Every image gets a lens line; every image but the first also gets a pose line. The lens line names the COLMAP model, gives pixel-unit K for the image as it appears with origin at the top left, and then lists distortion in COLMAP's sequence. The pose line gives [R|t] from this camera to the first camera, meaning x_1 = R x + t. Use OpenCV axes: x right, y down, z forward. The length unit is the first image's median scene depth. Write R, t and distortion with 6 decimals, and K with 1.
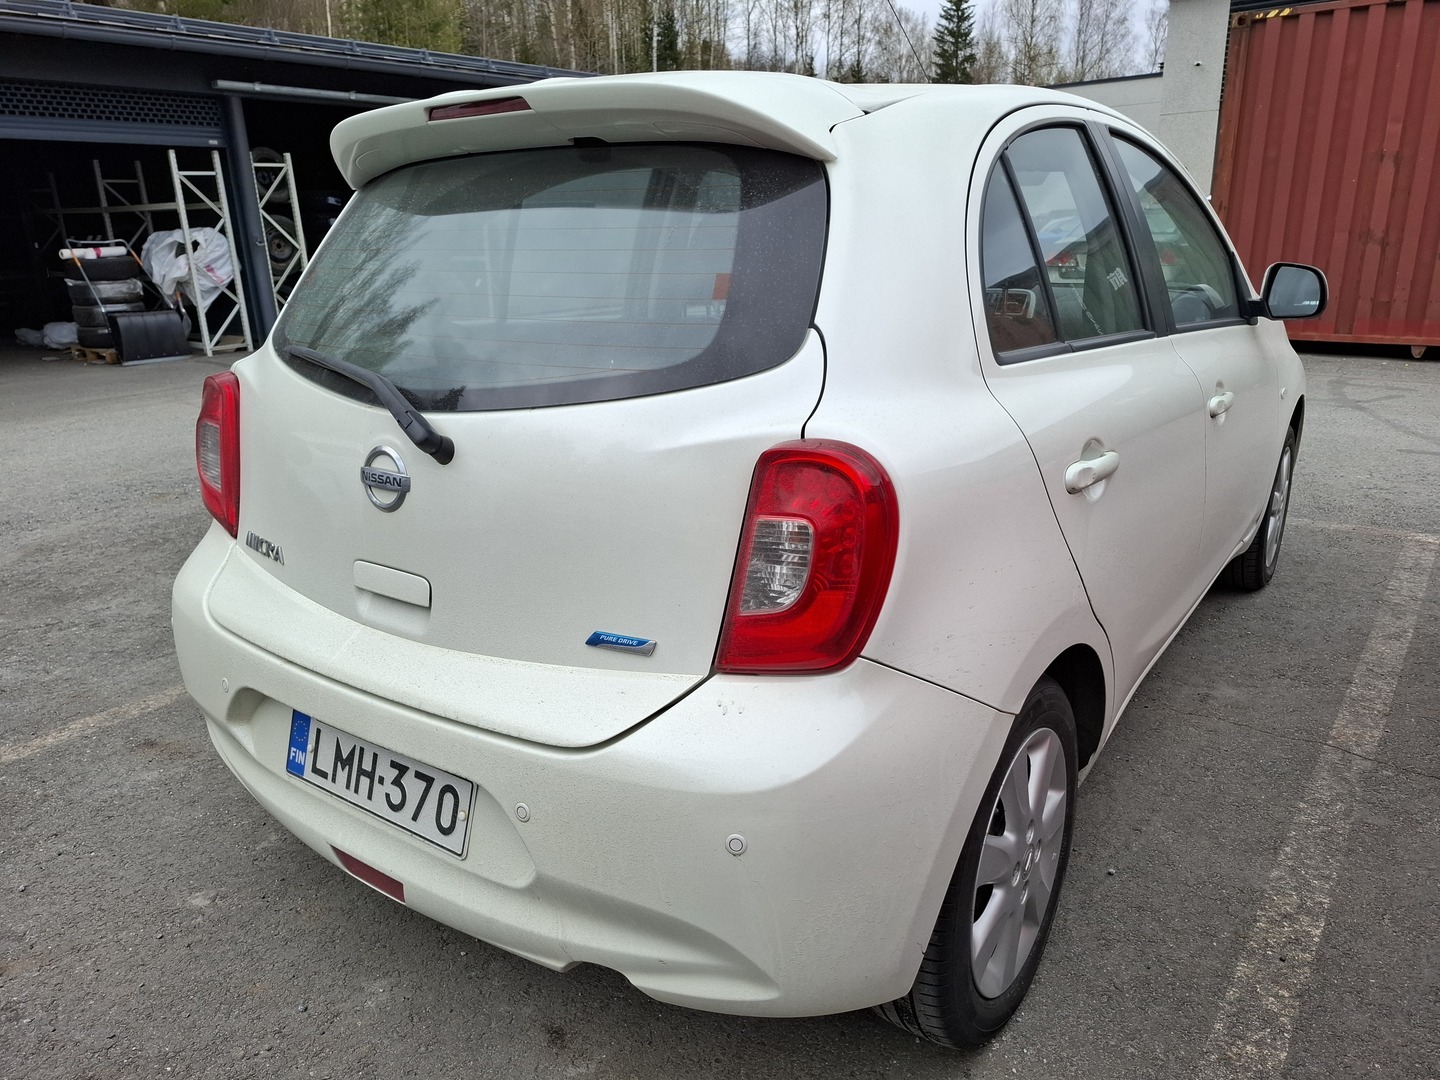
lens RADIAL K [[1025.6, 0, 721.1], [0, 1025.6, 540.9], [0, 0, 1]] dist [0.005717, 0.001424]
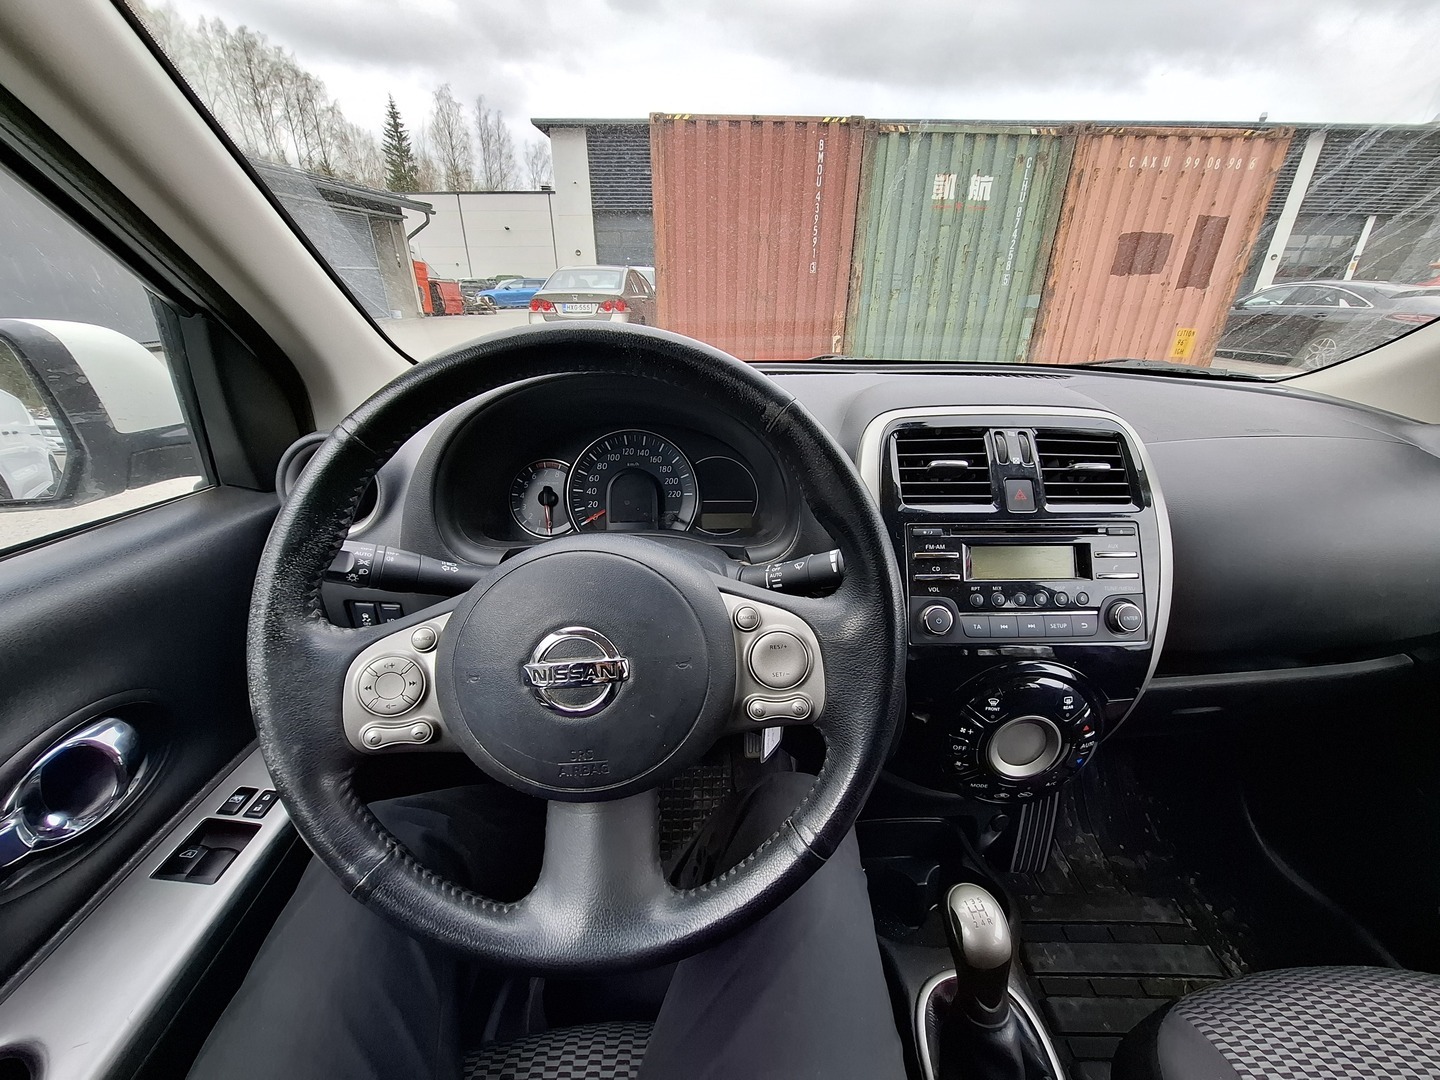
lens RADIAL K [[583.0, 0, 722.0], [0, 583.0, 544.6], [0, 0, 1]] dist [0.001539, 0.000198]
pose [[0.796903, -0.229114, 0.558974, 0.019033], [0.162963, 0.972518, 0.166290, -0.090924], [-0.581712, -0.041425, 0.812340, 0.319033]]
